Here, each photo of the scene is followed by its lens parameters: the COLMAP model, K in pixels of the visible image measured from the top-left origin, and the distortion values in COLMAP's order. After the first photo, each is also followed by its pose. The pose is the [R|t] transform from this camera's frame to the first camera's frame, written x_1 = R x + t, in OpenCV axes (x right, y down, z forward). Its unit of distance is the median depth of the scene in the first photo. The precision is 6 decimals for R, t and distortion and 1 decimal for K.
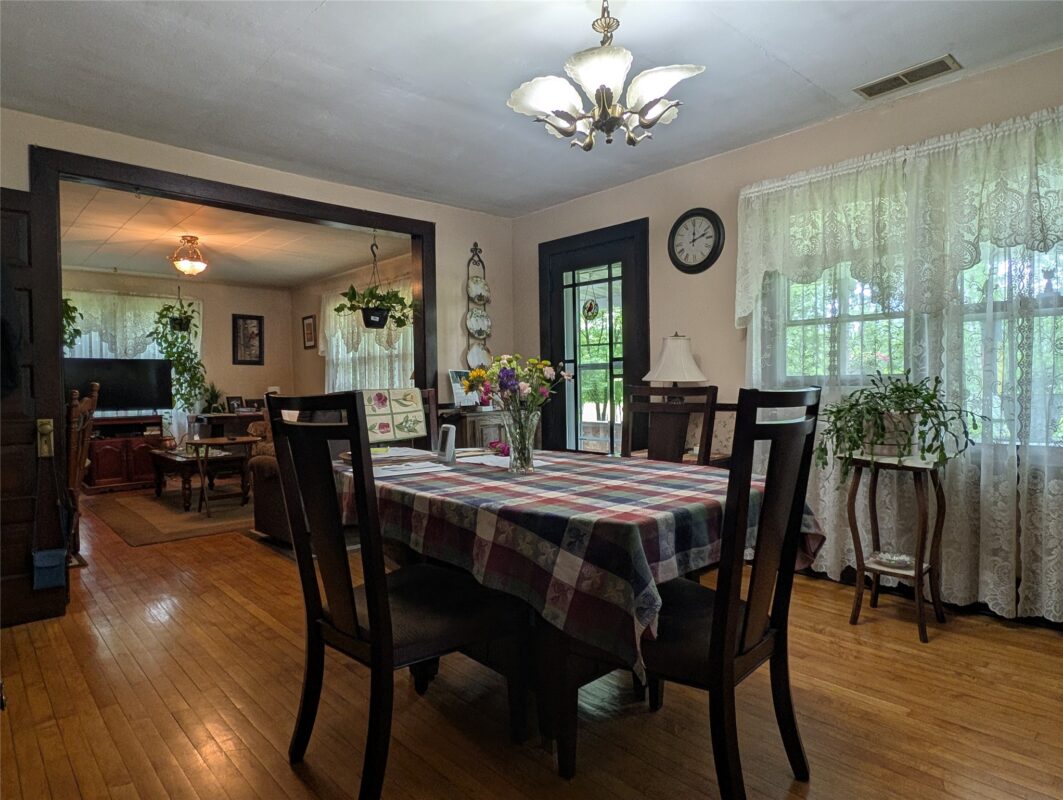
lens RADIAL K [[619.8, 0, 532.2], [0, 619.8, 398.3], [0, 0, 1]] dist [0.012342, 0.000532]
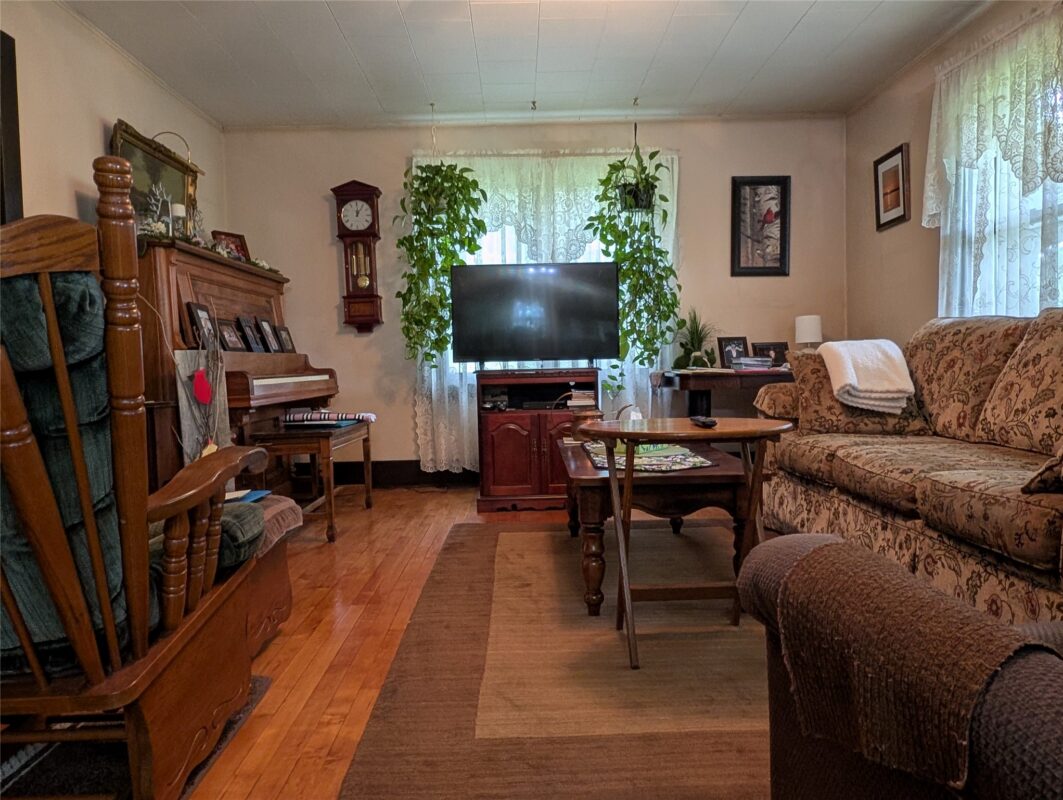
lens RADIAL K [[723.2, 0, 531.6], [0, 723.2, 403.8], [0, 0, 1]] dist [0.005888, 0.004276]
pose [[0.741812, 0.028109, -0.670018, -0.218030], [0.000182, 0.999113, 0.042117, 0.028396], [0.670607, -0.031365, 0.741149, 0.482189]]
